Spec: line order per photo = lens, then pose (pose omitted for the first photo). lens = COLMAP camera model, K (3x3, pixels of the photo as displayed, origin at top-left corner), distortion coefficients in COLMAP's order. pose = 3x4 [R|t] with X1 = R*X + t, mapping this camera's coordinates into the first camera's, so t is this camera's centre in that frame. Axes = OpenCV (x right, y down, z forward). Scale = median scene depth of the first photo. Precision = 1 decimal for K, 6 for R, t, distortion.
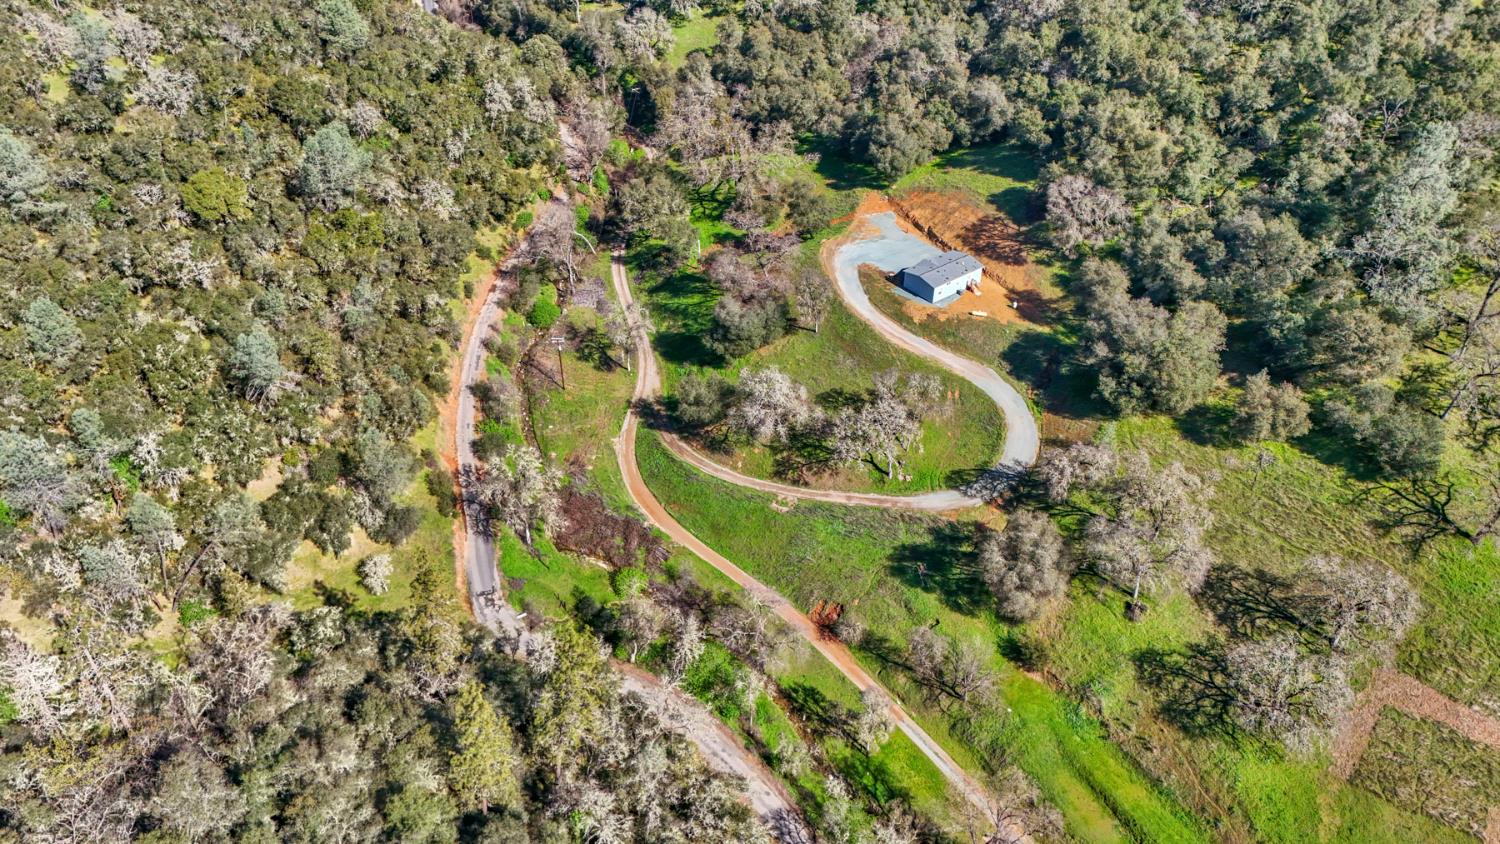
lens RADIAL K [[1086.6, 0, 750.0], [0, 1086.6, 422.0], [0, 0, 1]] dist [0.087865, -0.110121]
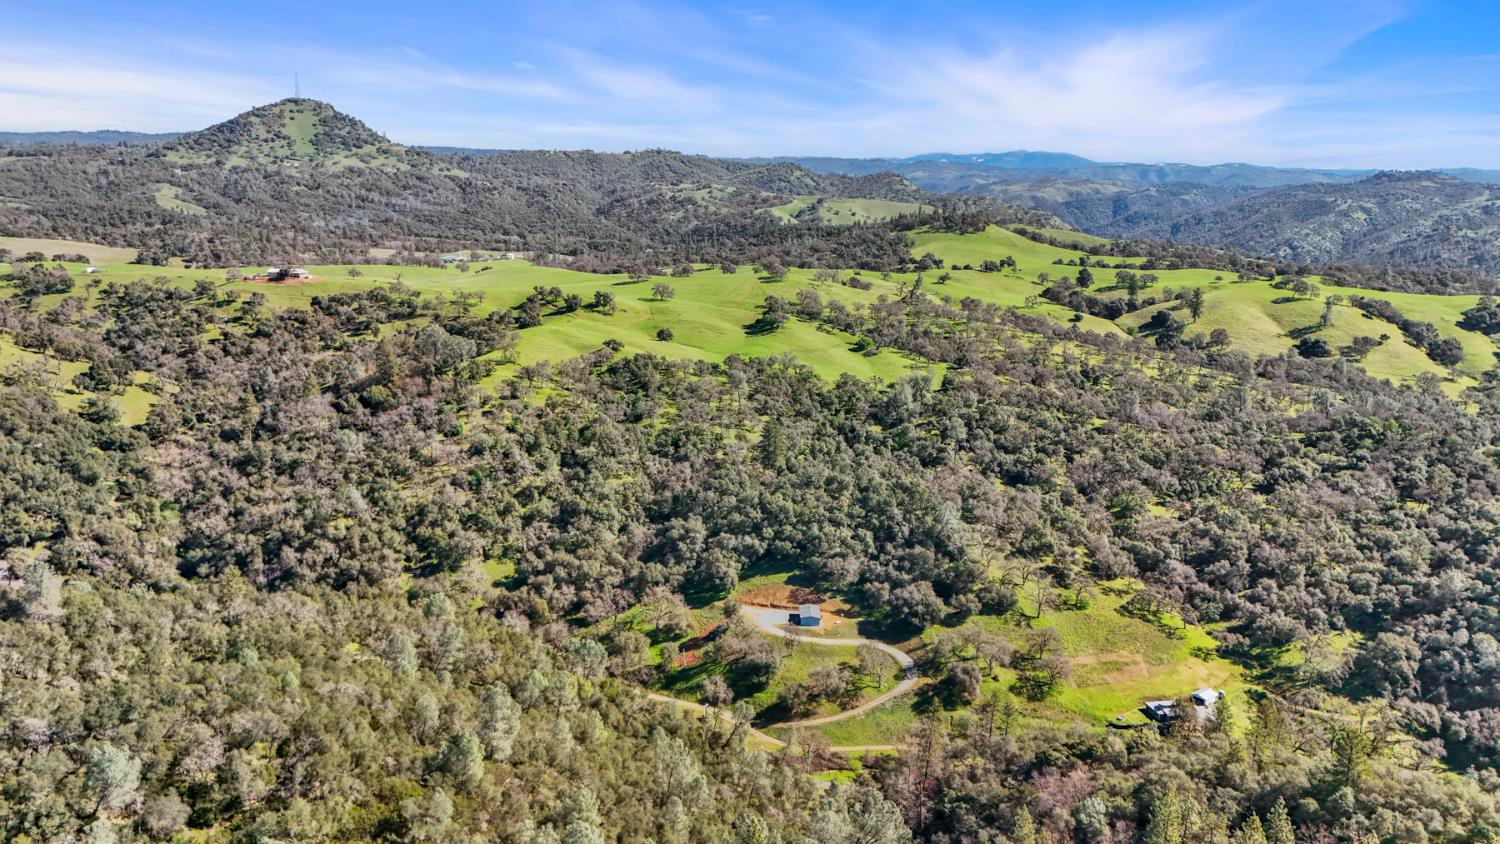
lens RADIAL K [[1086.6, 0, 750.0], [0, 1086.6, 422.0], [0, 0, 1]] dist [0.087865, -0.110121]
pose [[0.623960, -0.151614, 0.766607, -1.542487], [0.457511, 0.866171, -0.201075, -0.086832], [-0.633527, 0.476194, 0.609822, -0.447526]]
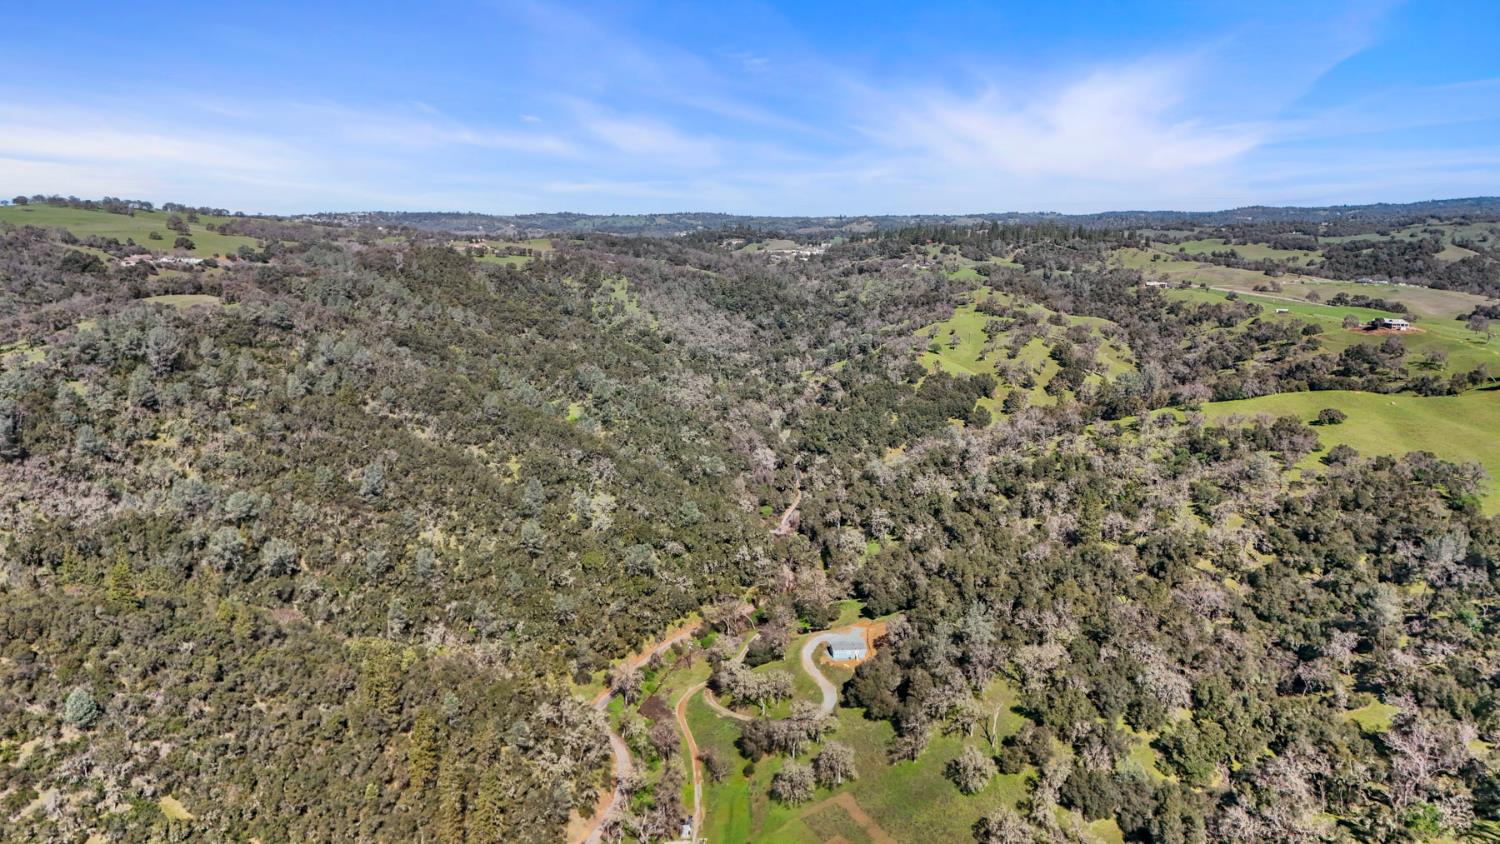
lens RADIAL K [[1086.6, 0, 750.0], [0, 1086.6, 422.0], [0, 0, 1]] dist [0.087865, -0.110121]
pose [[0.845480, 0.086555, -0.526946, 1.129570], [-0.316267, 0.876261, -0.363513, 0.319376], [0.430278, 0.473999, 0.768236, -0.958351]]
